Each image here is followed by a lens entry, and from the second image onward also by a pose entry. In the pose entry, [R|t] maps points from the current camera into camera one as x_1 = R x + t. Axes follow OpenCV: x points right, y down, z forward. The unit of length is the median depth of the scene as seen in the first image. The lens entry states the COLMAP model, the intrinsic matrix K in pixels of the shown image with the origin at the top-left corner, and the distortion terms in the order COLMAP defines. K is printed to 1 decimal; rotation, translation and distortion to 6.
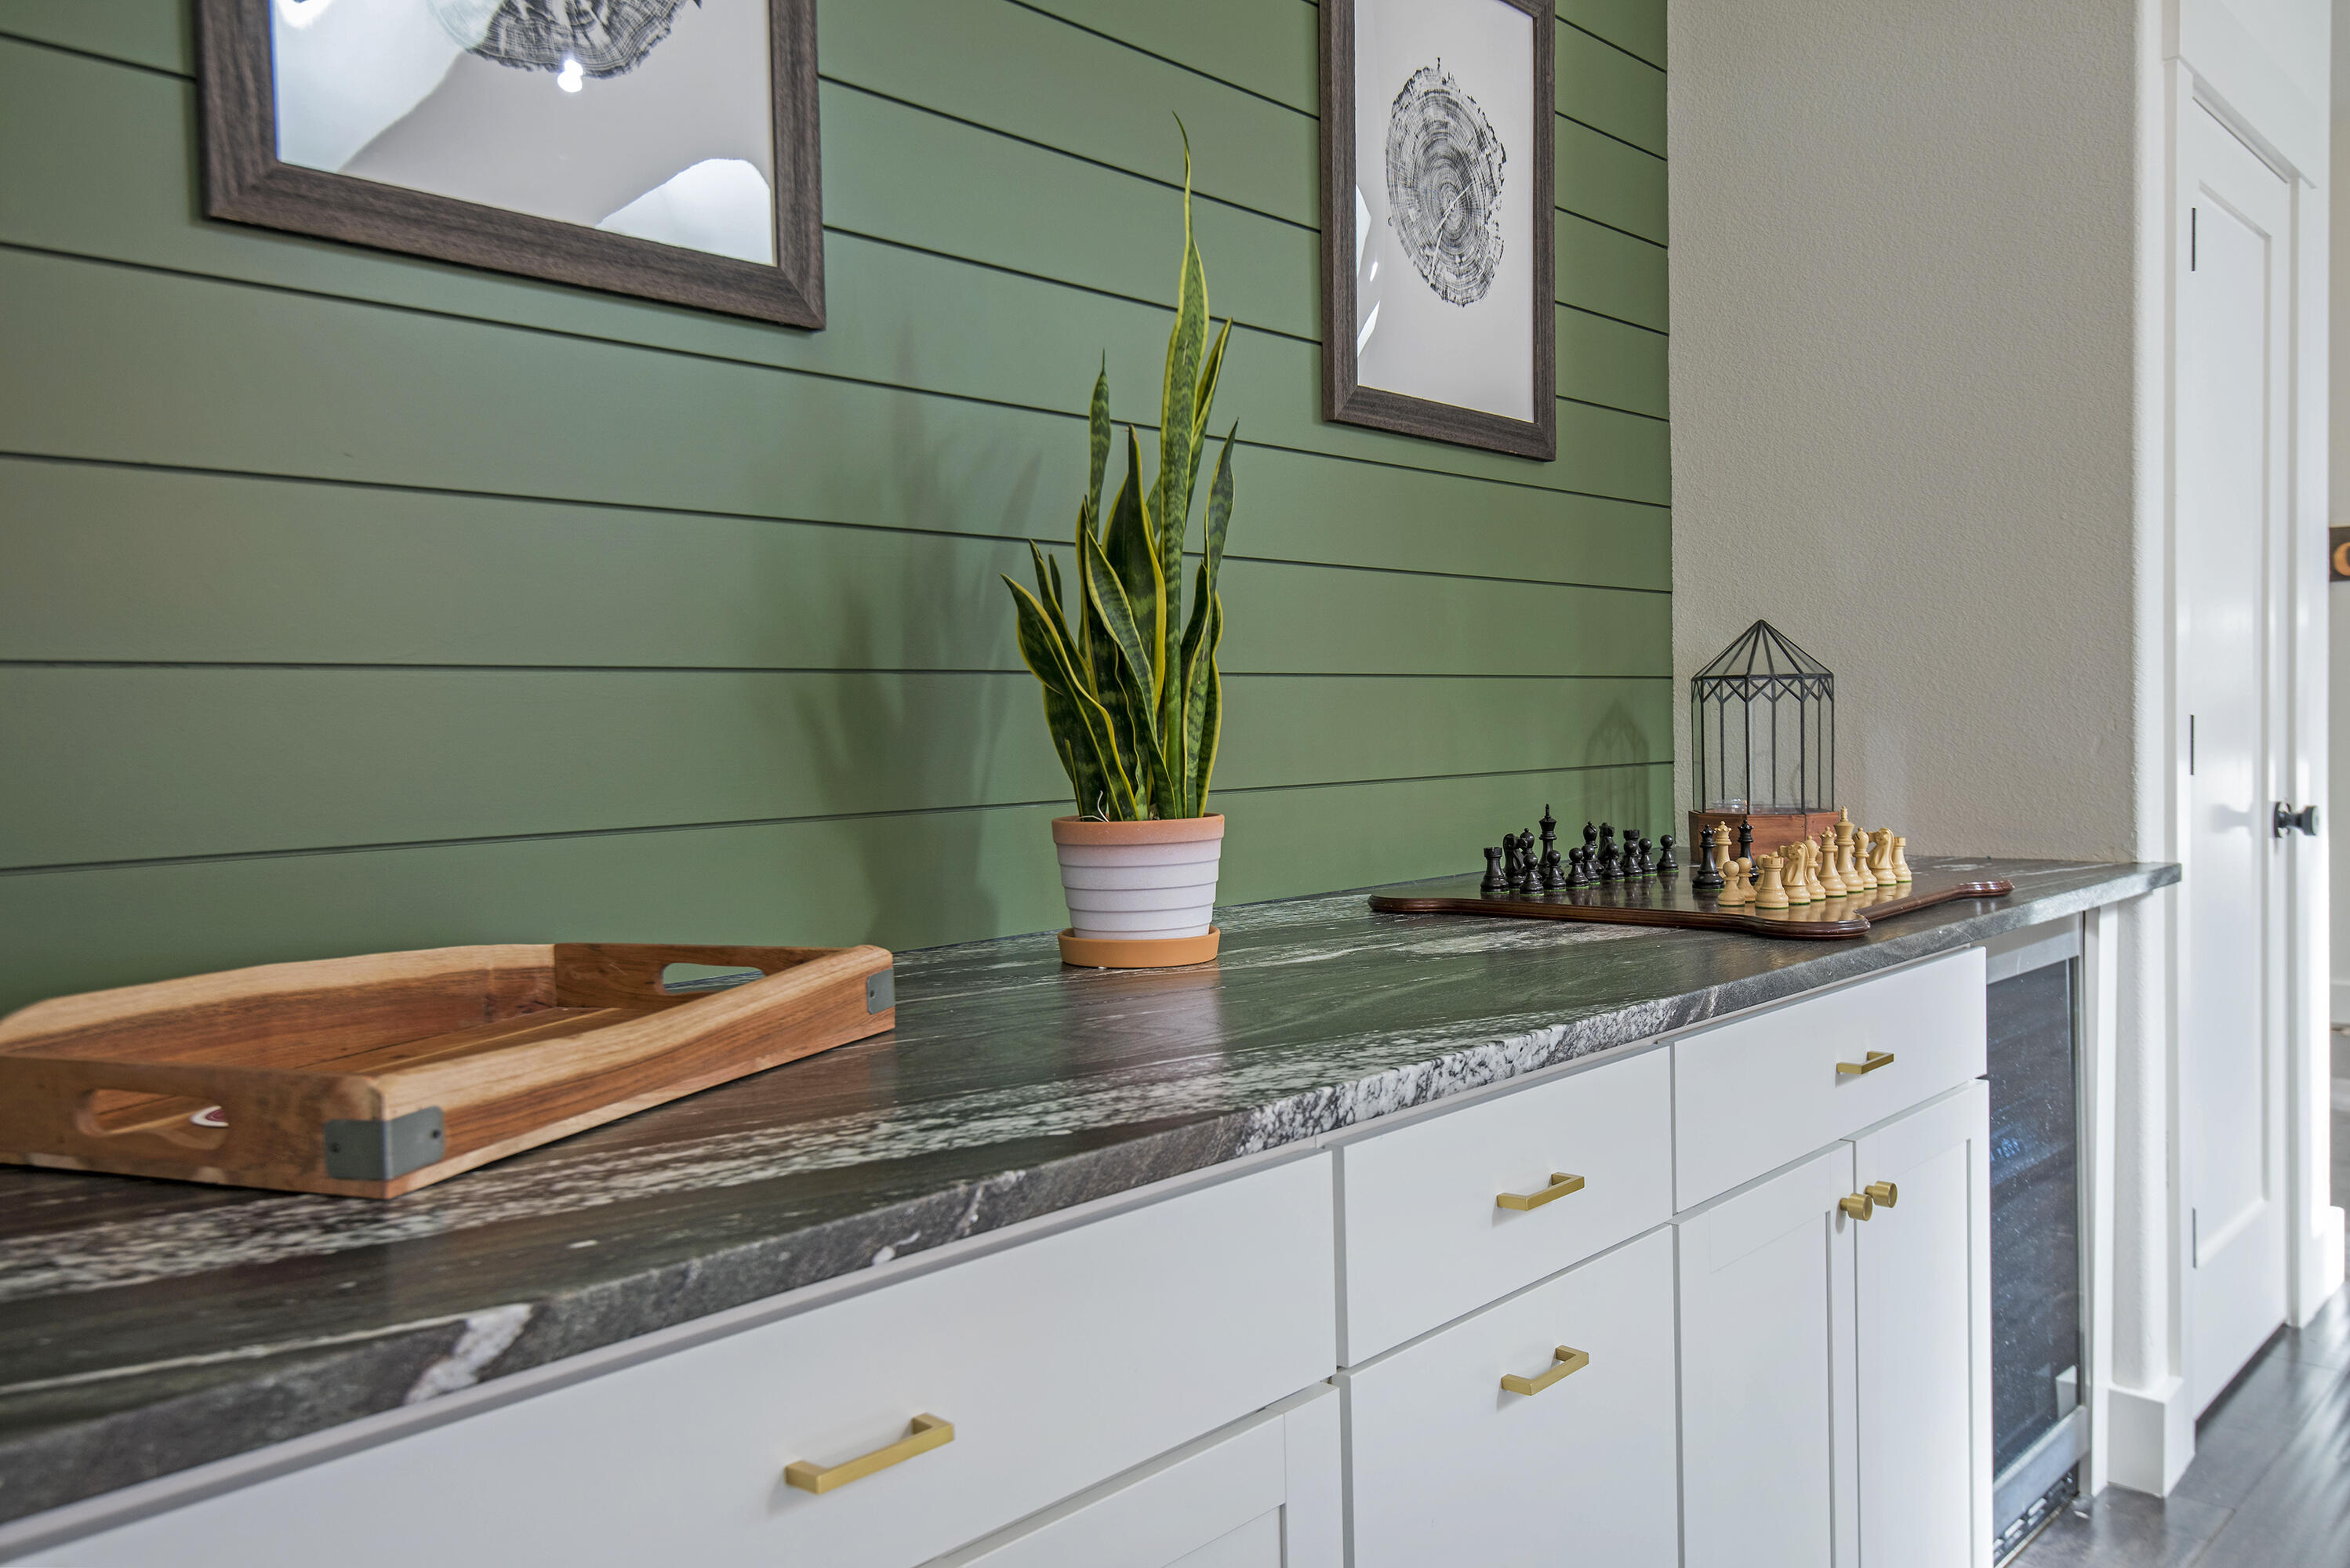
lens RADIAL K [[1828.7, 0, 1178.2], [0, 1828.7, 788.4], [0, 0, 1]] dist [0.003833, 0.000235]
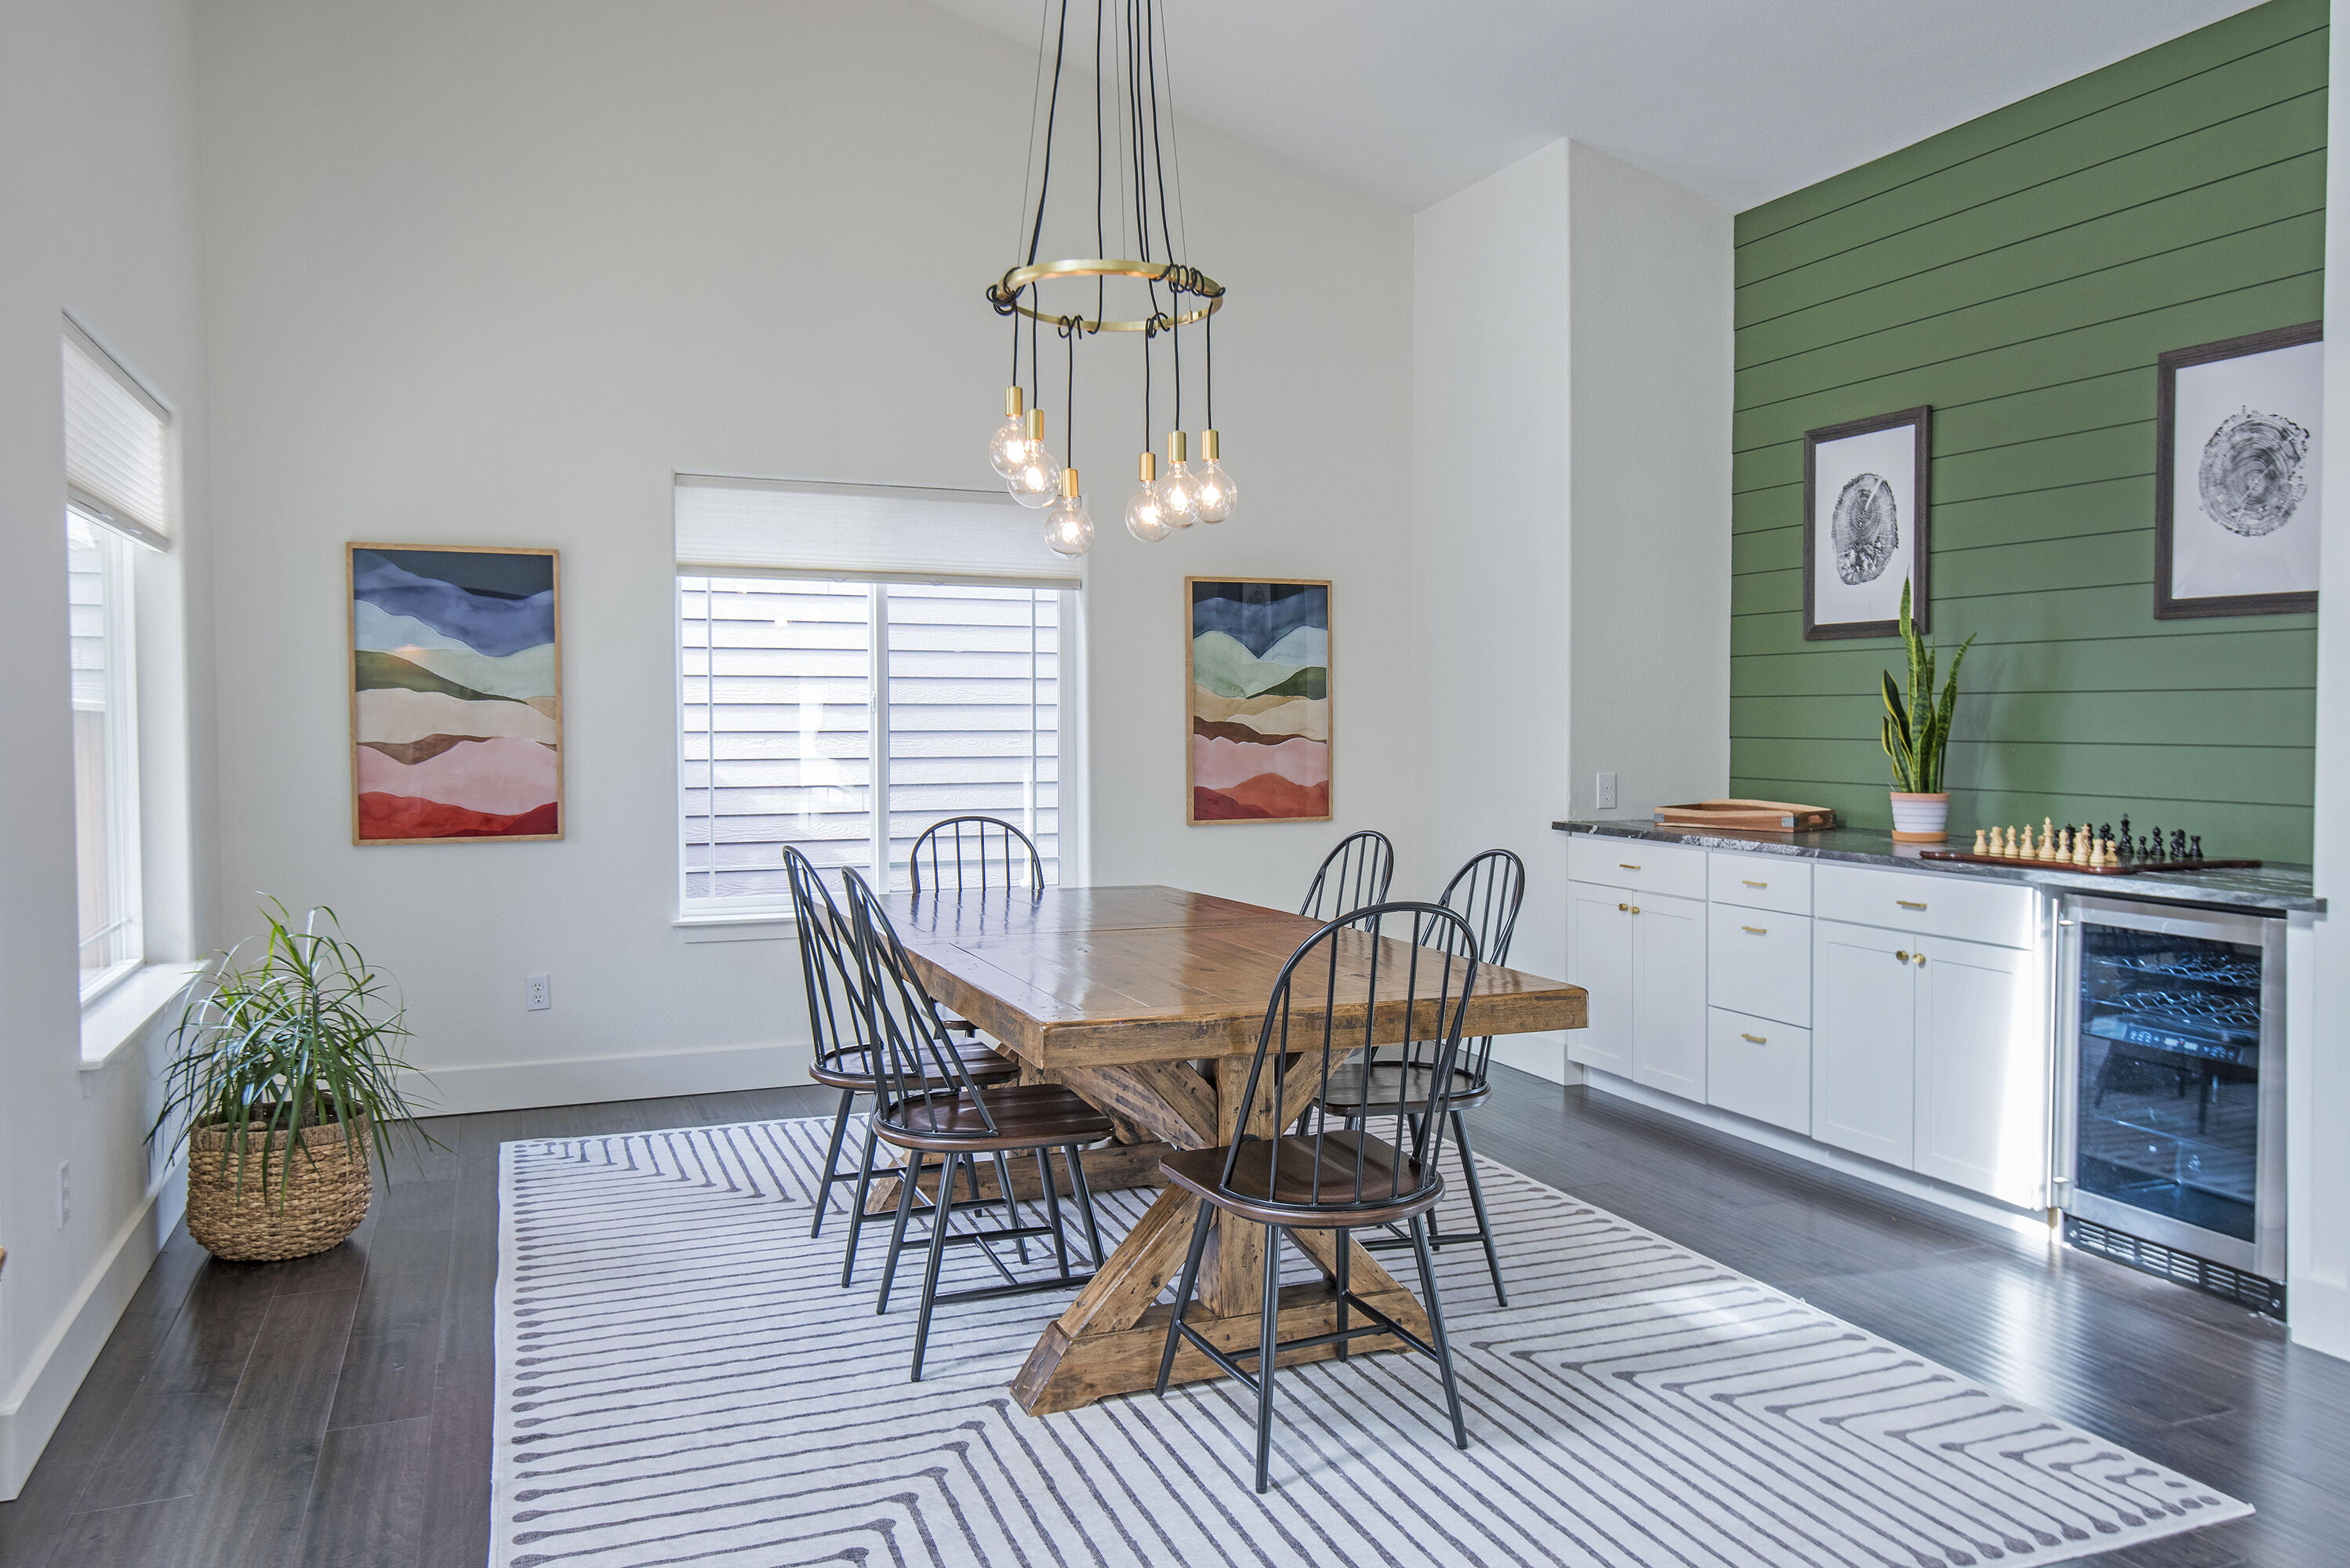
lens RADIAL K [[1711.3, 0, 1168.5], [0, 1711.3, 783.2], [0, 0, 1]] dist [-0.005832, -0.010485]
pose [[-0.452986, 0.054931, -0.889824, 2.128954], [-0.016055, 0.997435, 0.069747, -0.124198], [0.891373, 0.045881, -0.450943, 0.818703]]
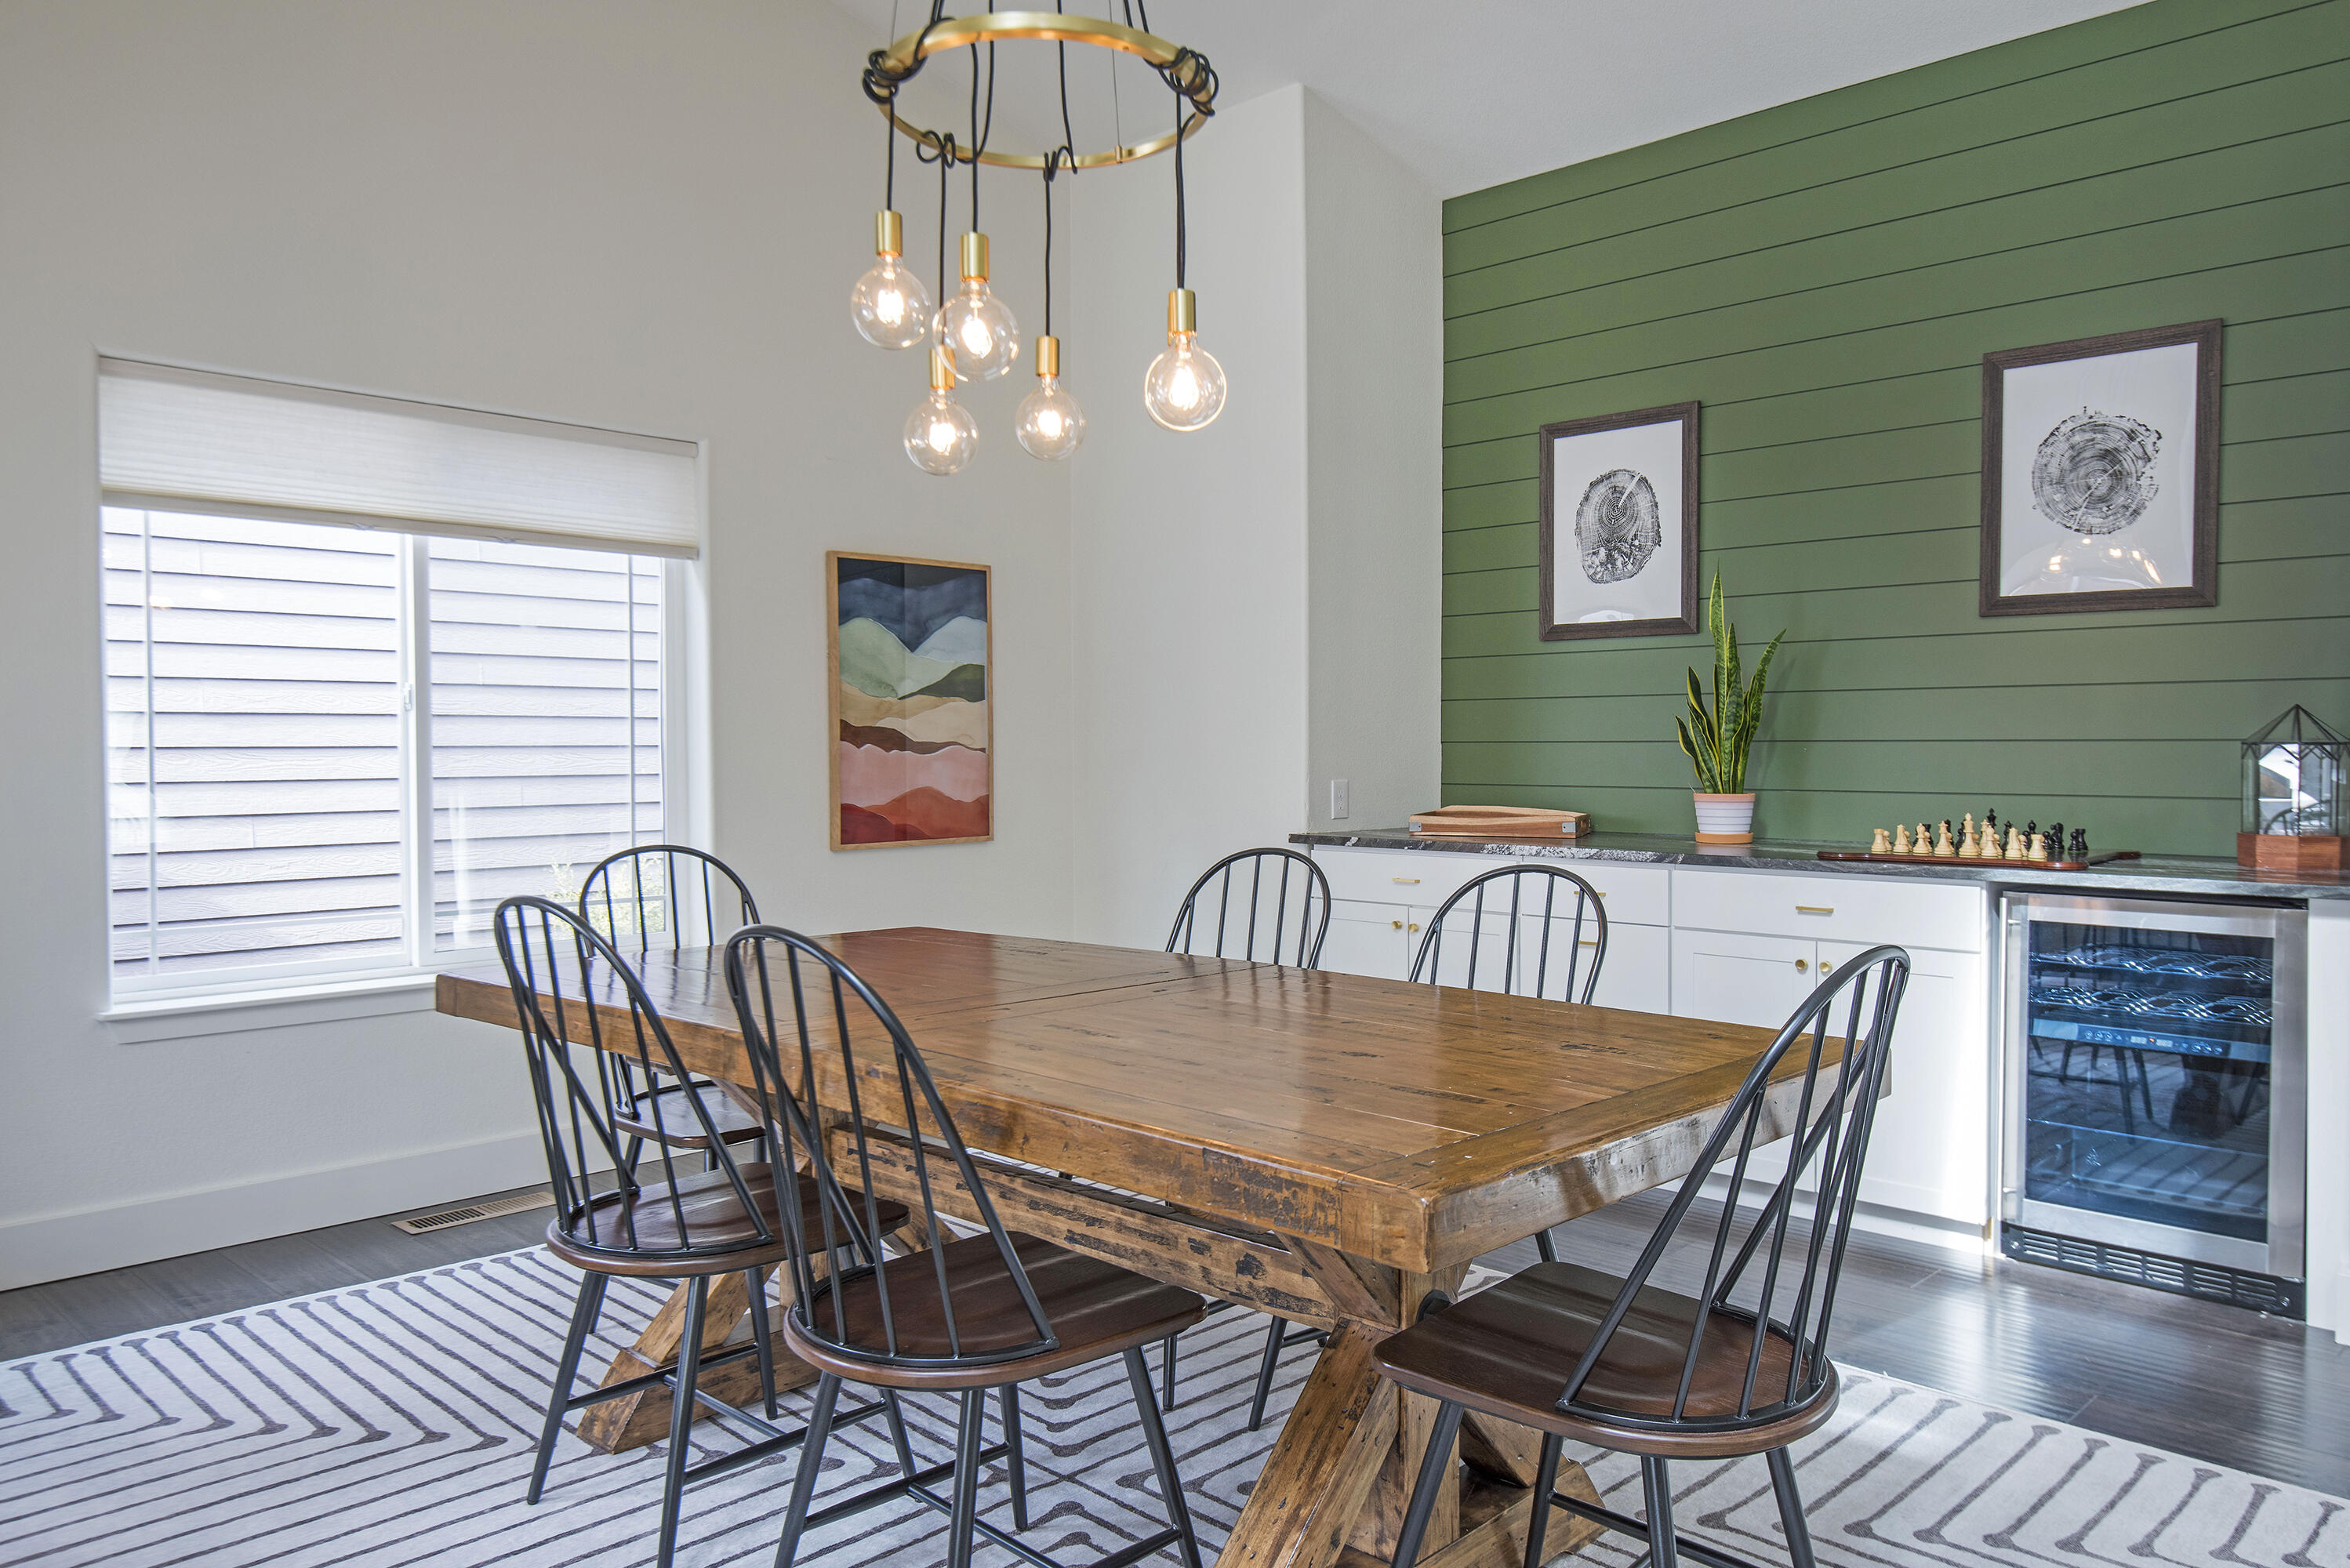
lens RADIAL K [[1553.0, 0, 1196.0], [0, 1553.0, 788.5], [0, 0, 1]] dist [0.008957, -0.013696]
pose [[-0.020799, 0.046850, -0.998685, 1.735812], [-0.028282, 0.998474, 0.047429, -0.060625], [0.999384, 0.029231, -0.019442, 0.138691]]
